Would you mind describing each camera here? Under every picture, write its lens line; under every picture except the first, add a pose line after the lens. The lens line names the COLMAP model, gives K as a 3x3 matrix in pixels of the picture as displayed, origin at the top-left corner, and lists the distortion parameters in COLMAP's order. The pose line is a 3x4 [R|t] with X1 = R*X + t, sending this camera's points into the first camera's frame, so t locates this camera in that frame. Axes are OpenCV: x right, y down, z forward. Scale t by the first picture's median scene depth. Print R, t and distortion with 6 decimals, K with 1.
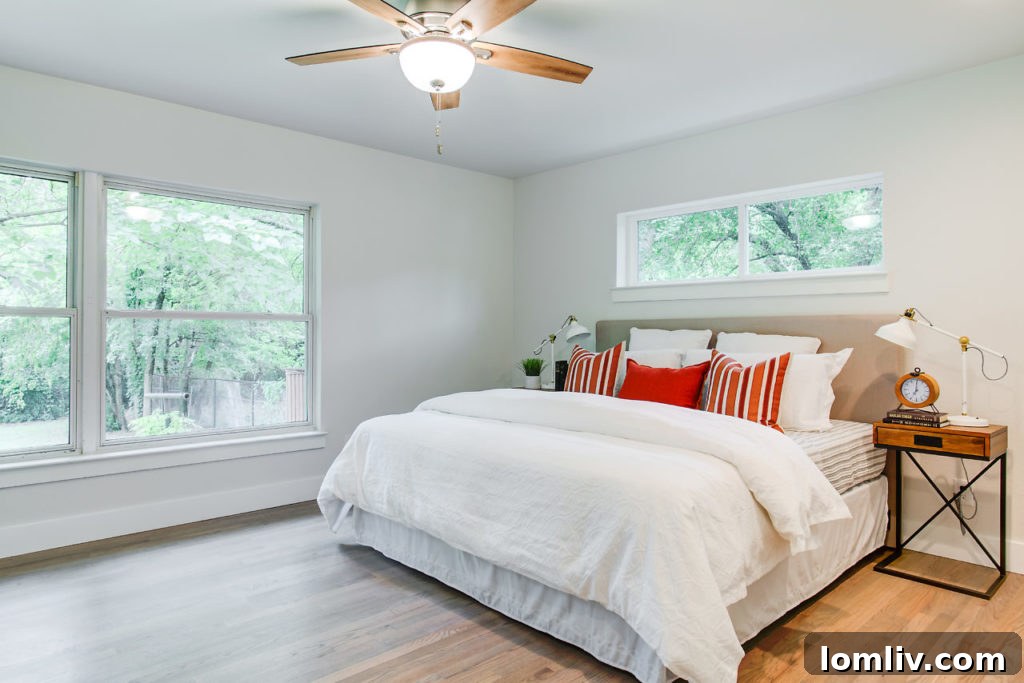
lens RADIAL K [[635.2, 0, 512.8], [0, 635.2, 336.3], [0, 0, 1]] dist [-0.008522, 0.007239]
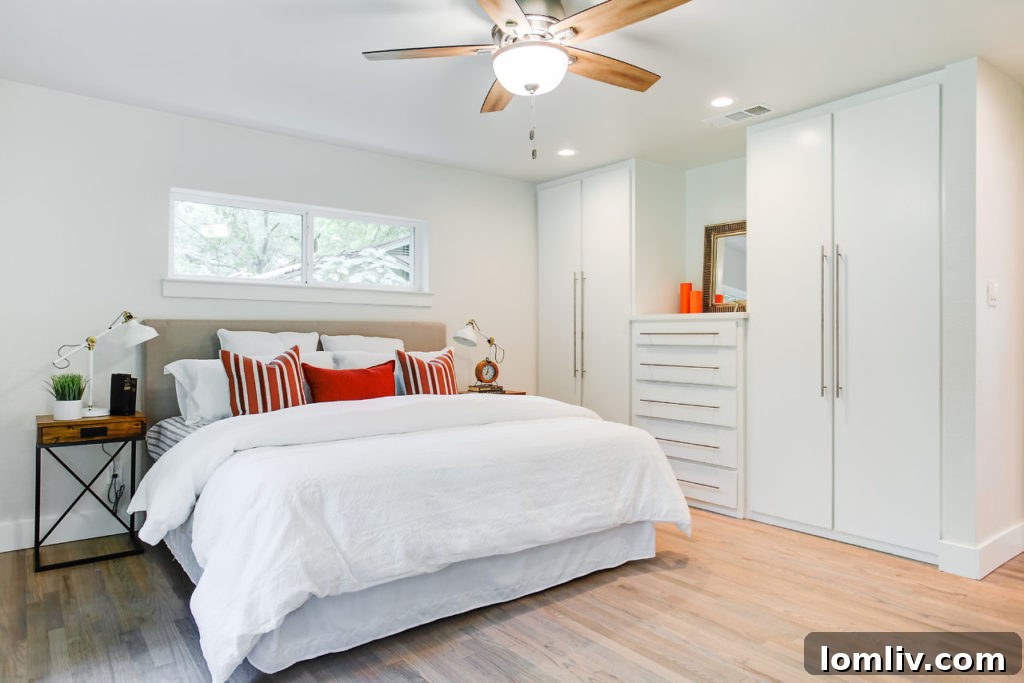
lens RADIAL K [[635.2, 0, 512.2], [0, 635.2, 340.9], [0, 0, 1]] dist [-0.008522, 0.007239]
pose [[0.093612, -0.005825, 0.995592, -1.057538], [0.003522, 0.999979, 0.005520, -0.001172], [-0.995603, 0.002990, 0.093631, 0.895538]]
